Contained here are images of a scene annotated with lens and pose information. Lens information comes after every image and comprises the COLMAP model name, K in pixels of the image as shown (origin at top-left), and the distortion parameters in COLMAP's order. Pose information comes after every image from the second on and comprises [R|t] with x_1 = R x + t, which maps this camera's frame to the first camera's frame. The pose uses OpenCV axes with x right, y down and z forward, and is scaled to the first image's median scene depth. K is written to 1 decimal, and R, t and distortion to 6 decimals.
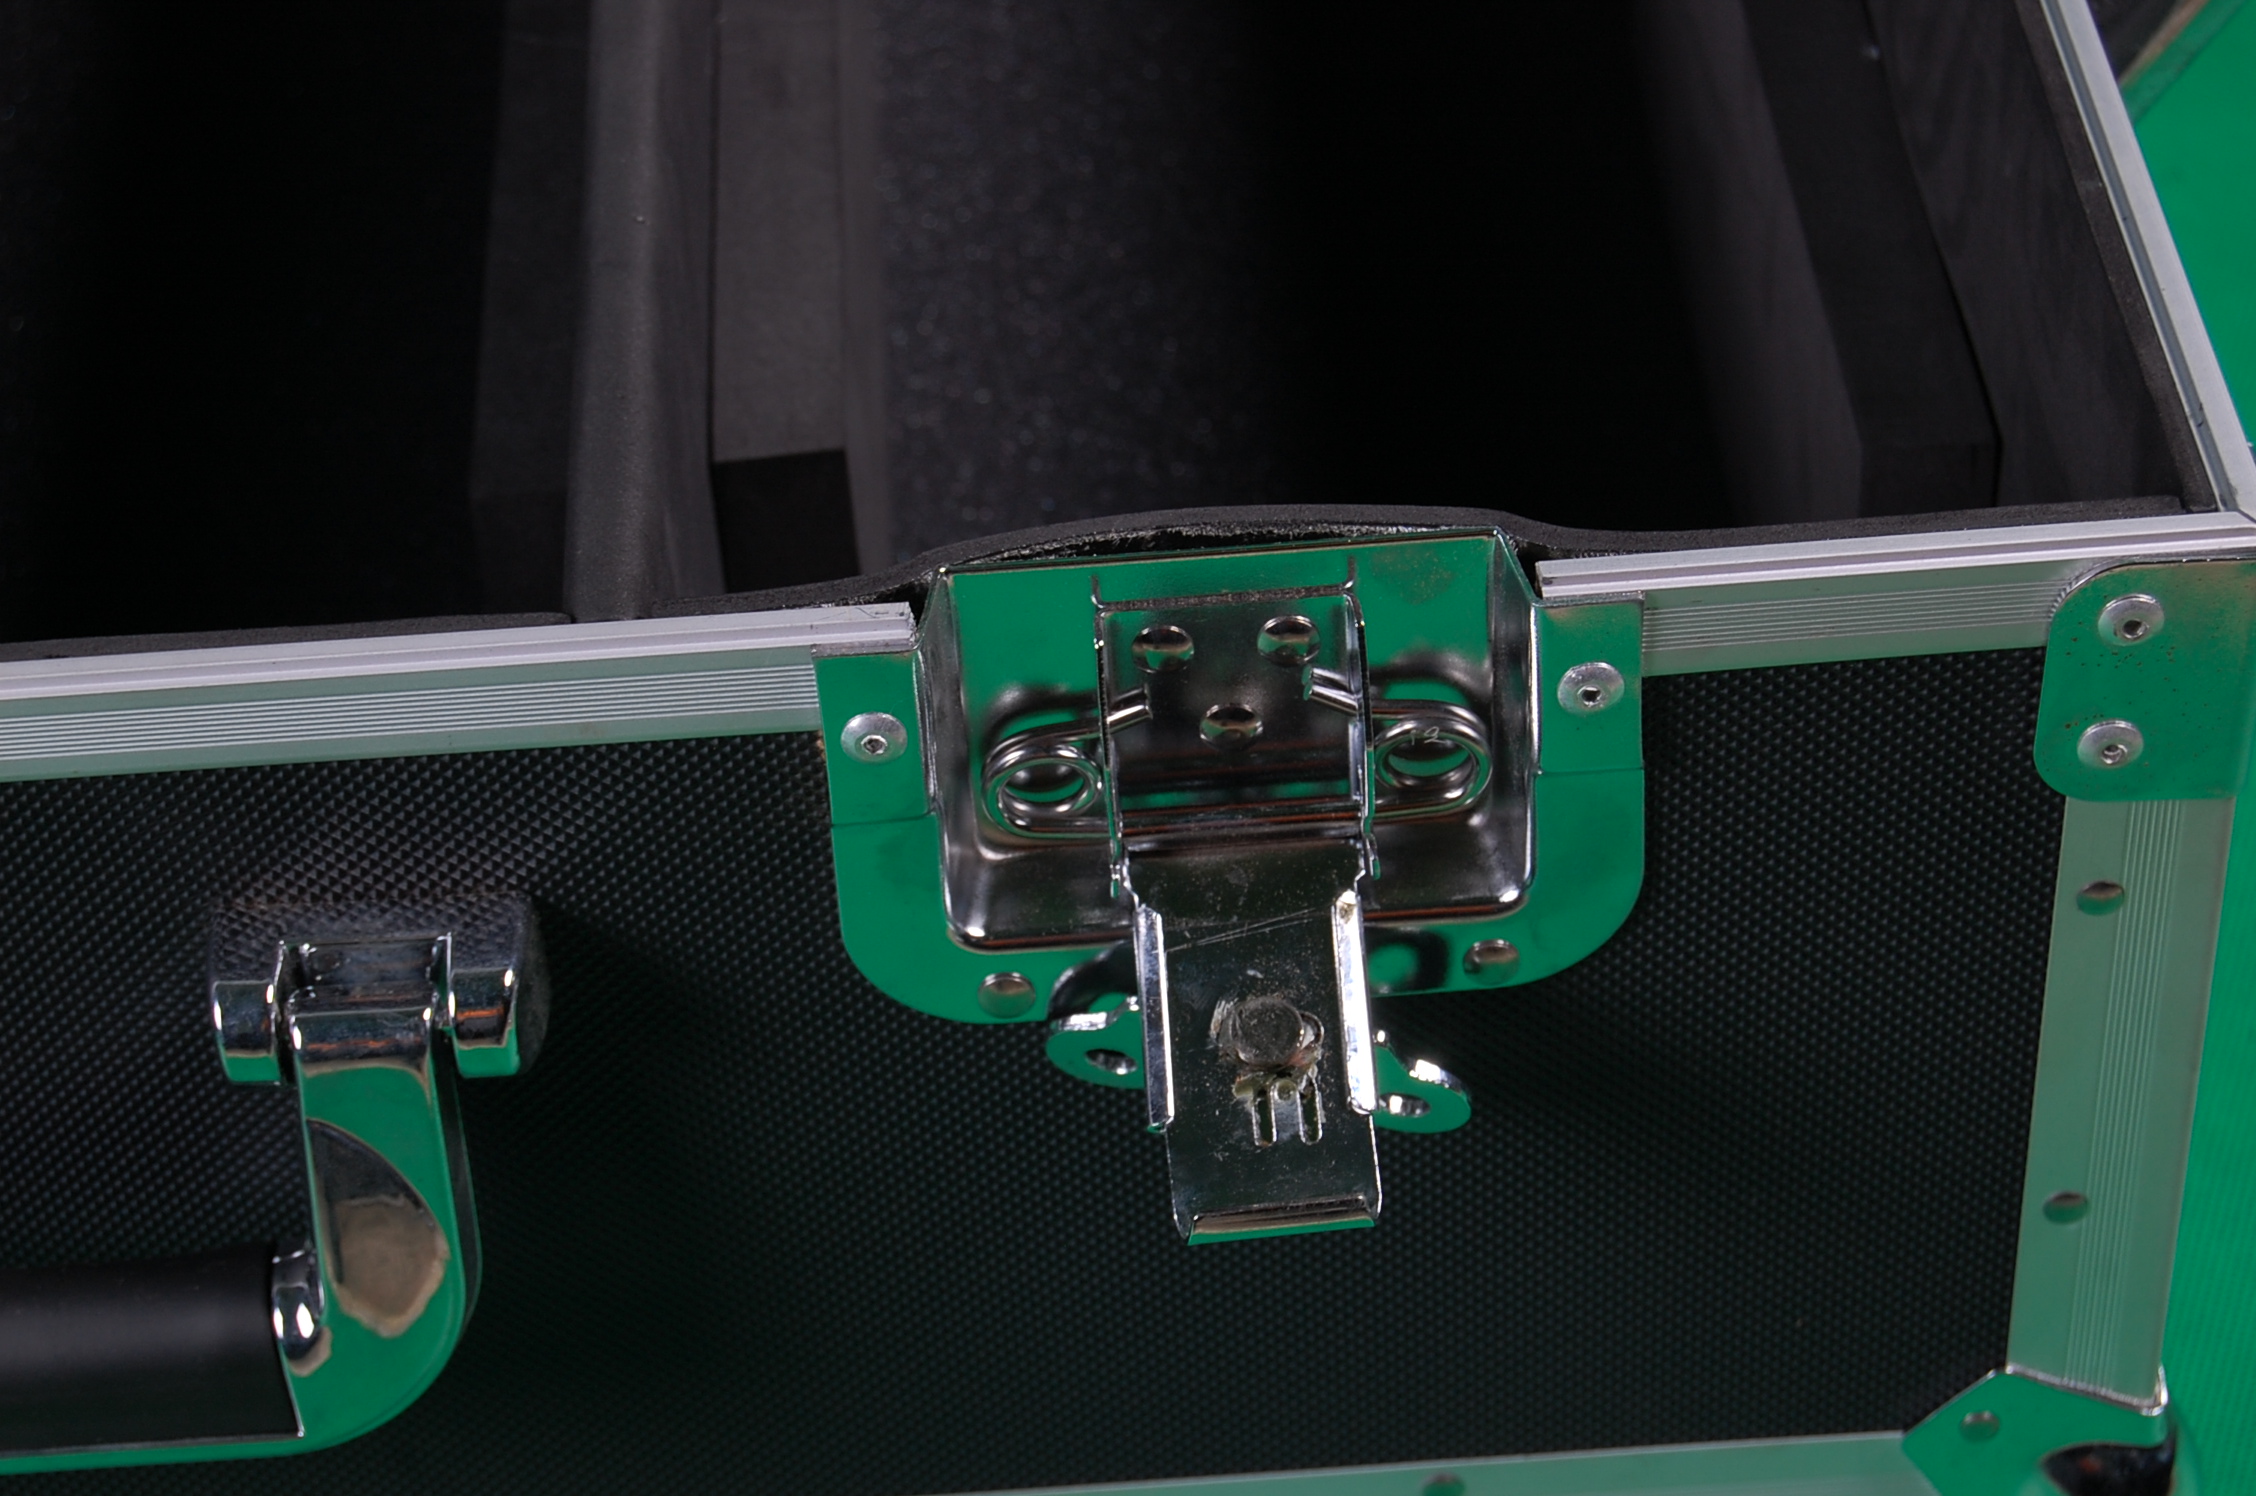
lens RADIAL K [[5124.5, 0, 1126.5], [0, 5124.5, 755.8], [0, 0, 1]] dist [-0.071976, 0.000000]
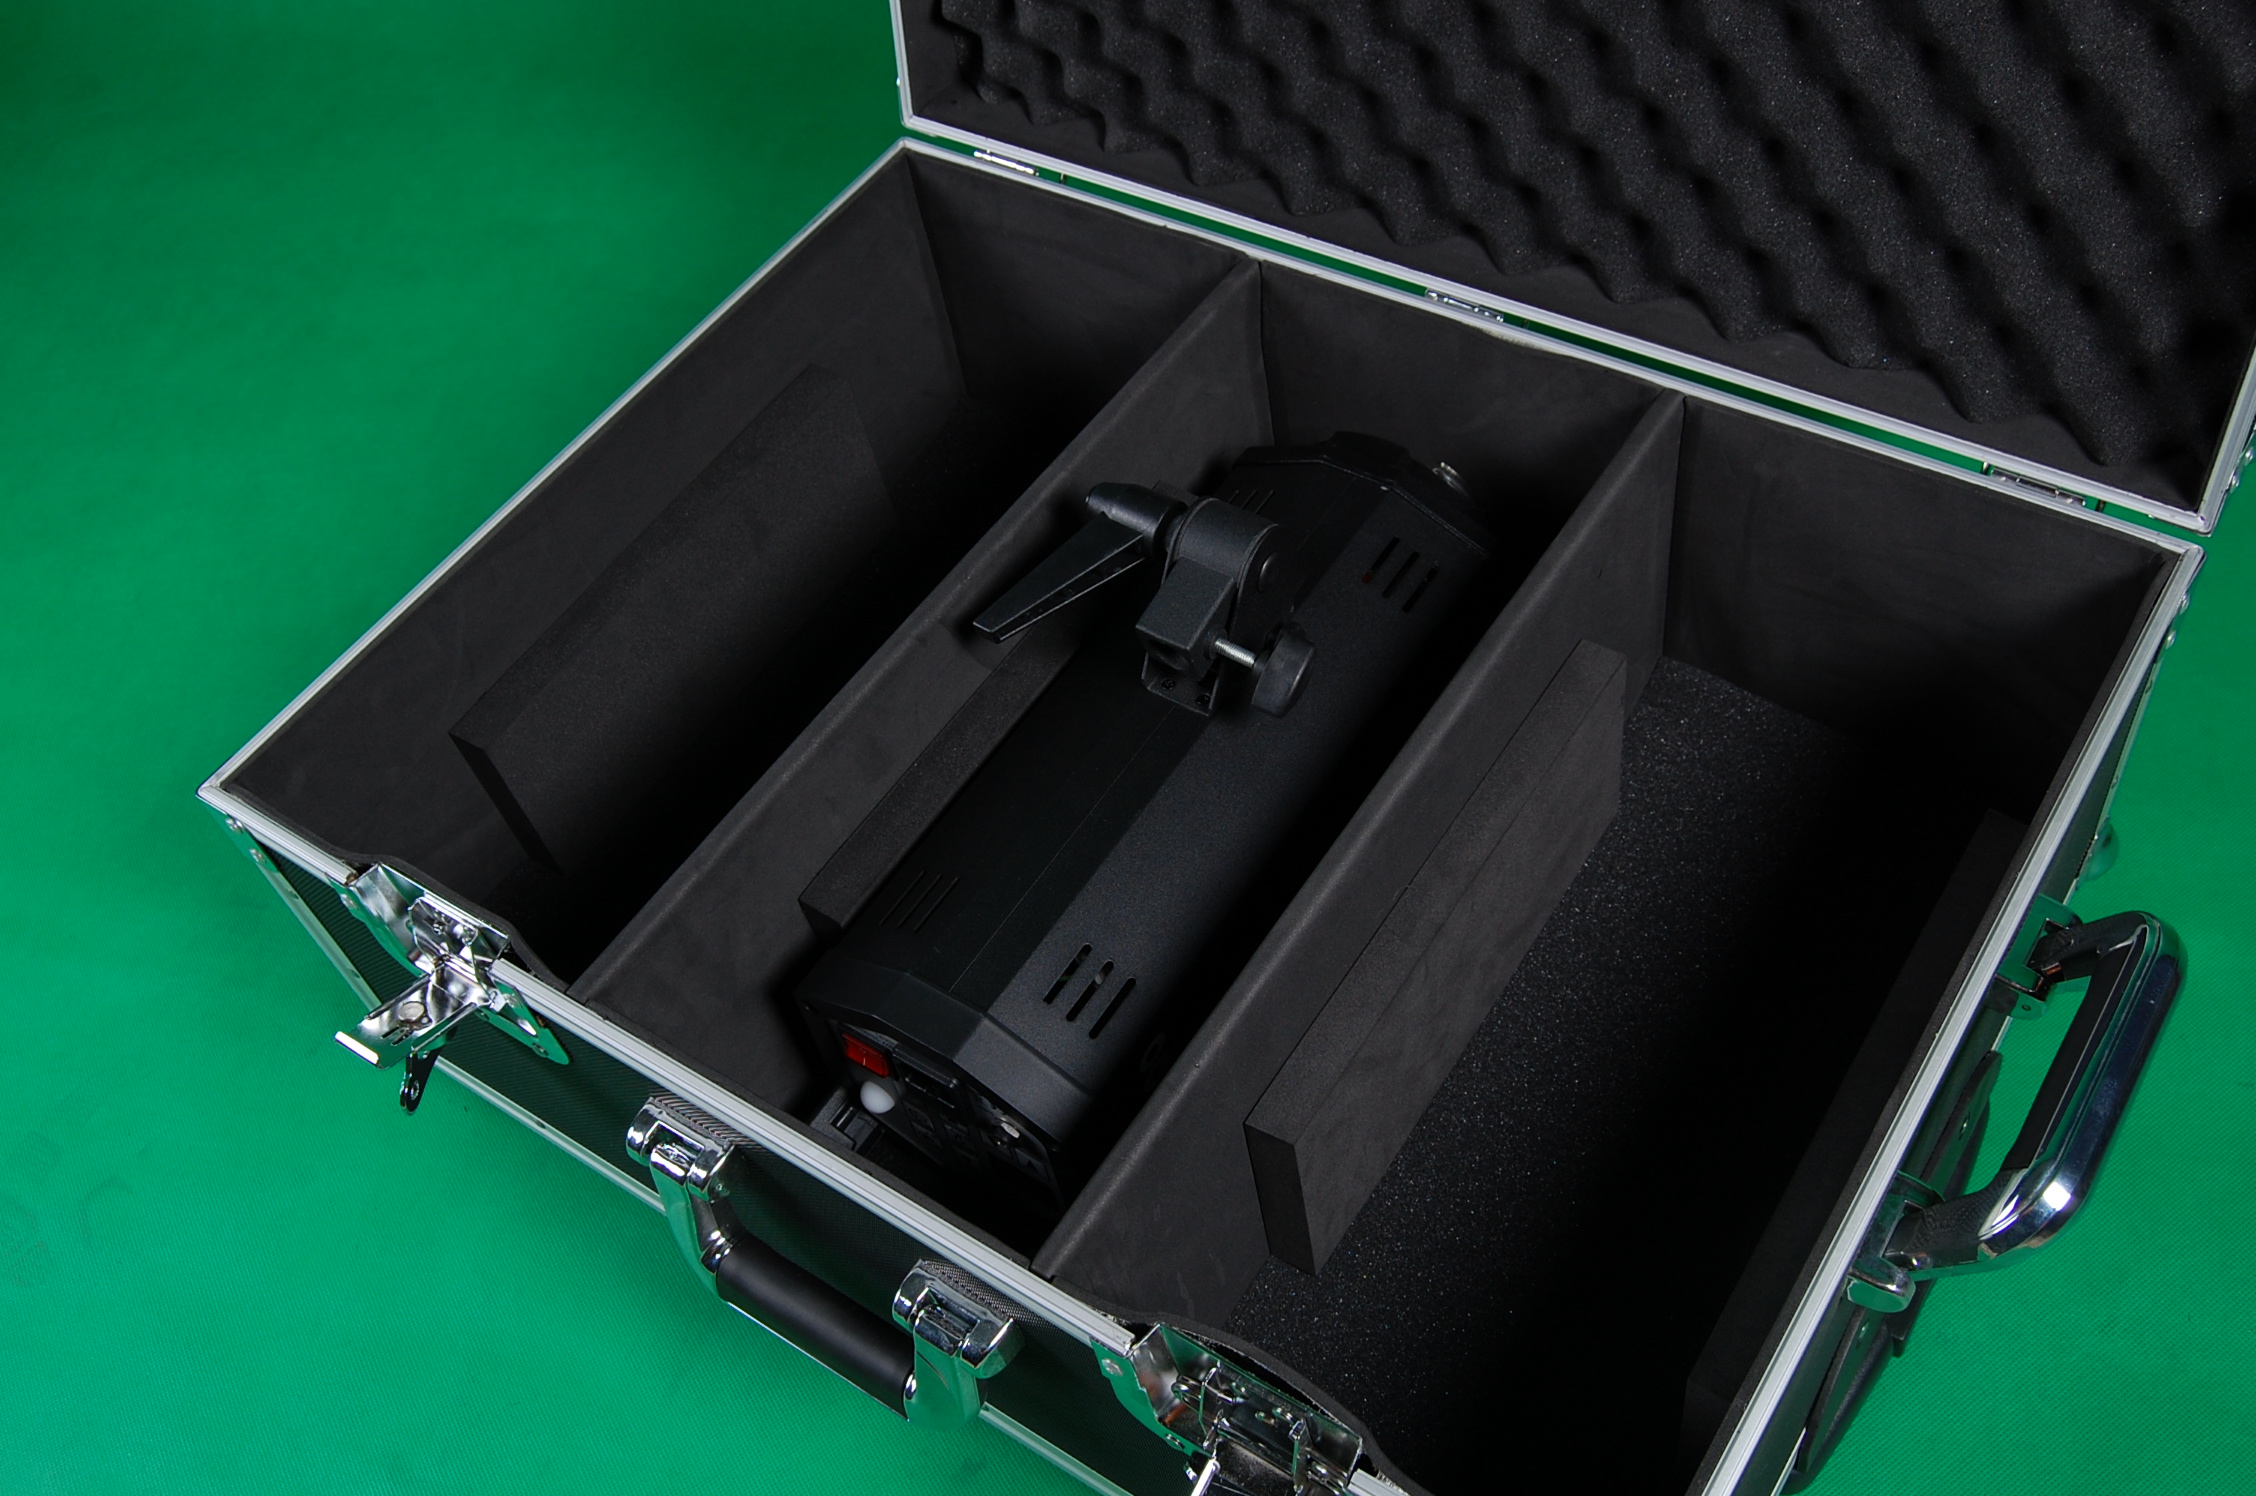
lens RADIAL K [[2147.6, 0, 1140.4], [0, 2147.6, 761.2], [0, 0, 1]] dist [-0.063739, 0.000000]
pose [[0.793376, 0.430261, -0.430616, 0.266587], [-0.314899, 0.895481, 0.314566, -0.569906], [0.520954, -0.113968, 0.845942, 0.173886]]
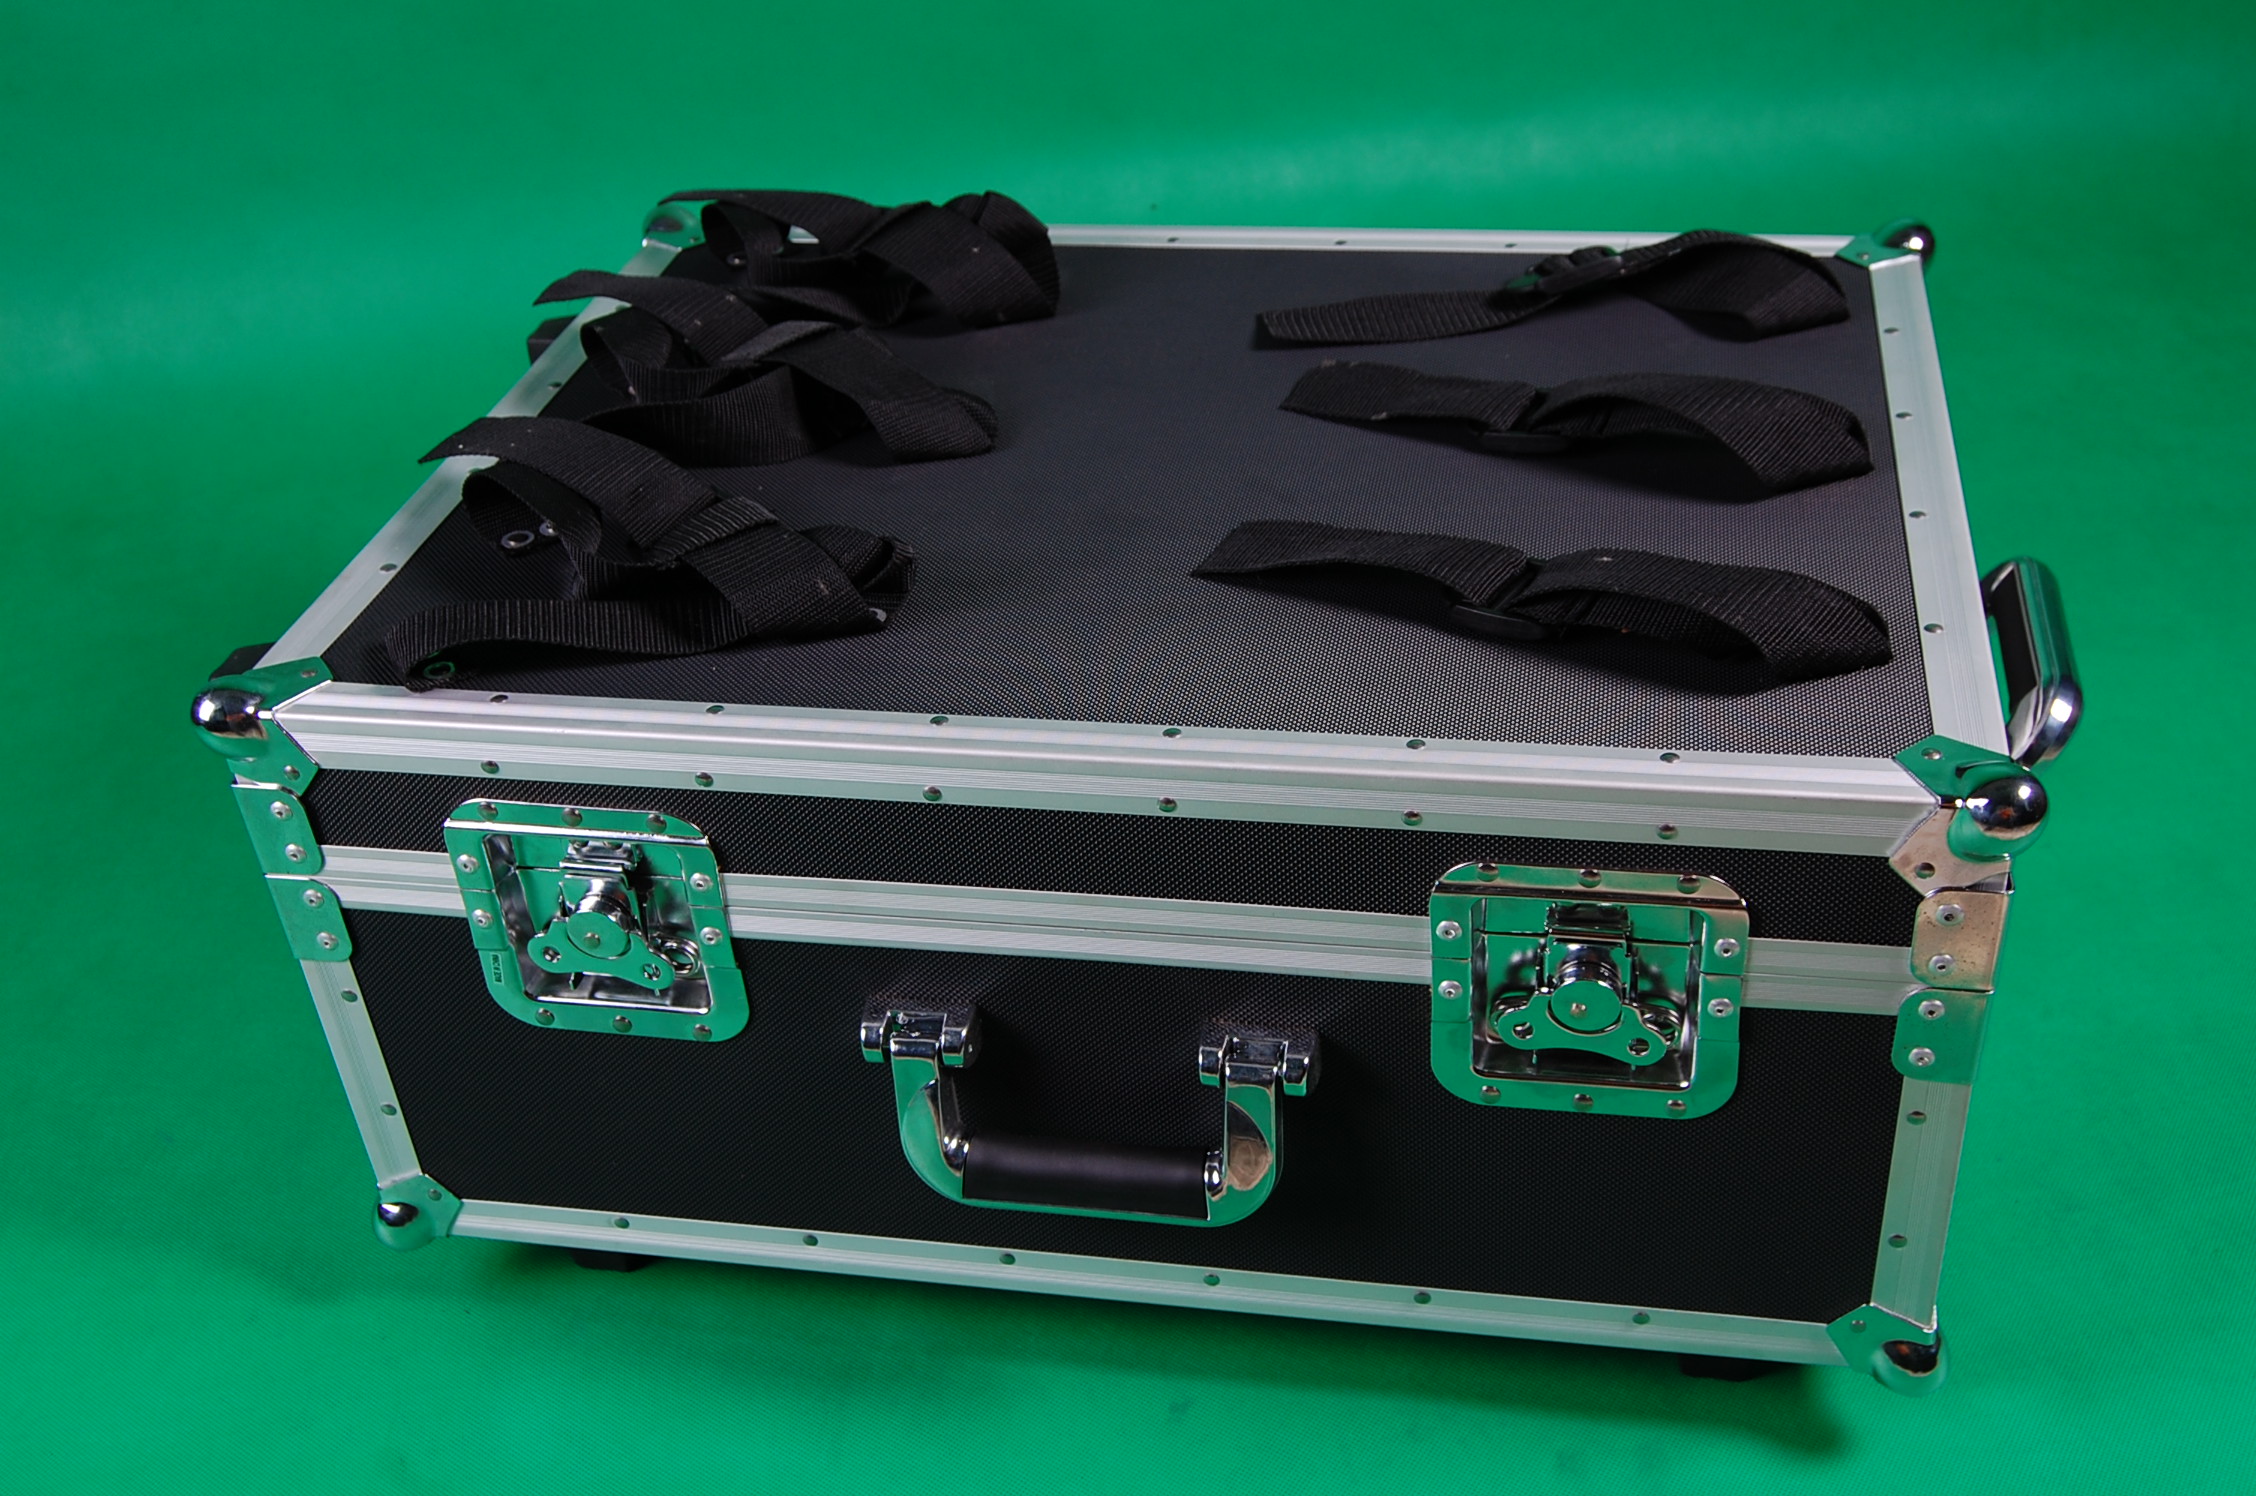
lens RADIAL K [[2432.4, 0, 1130.2], [0, 2432.4, 755.6], [0, 0, 1]] dist [-0.065077, 0.000000]
pose [[0.968881, 0.116567, -0.218361, 0.051582], [-0.140436, 0.985313, -0.097137, 0.022161], [0.203831, 0.124780, 0.971022, -0.294299]]
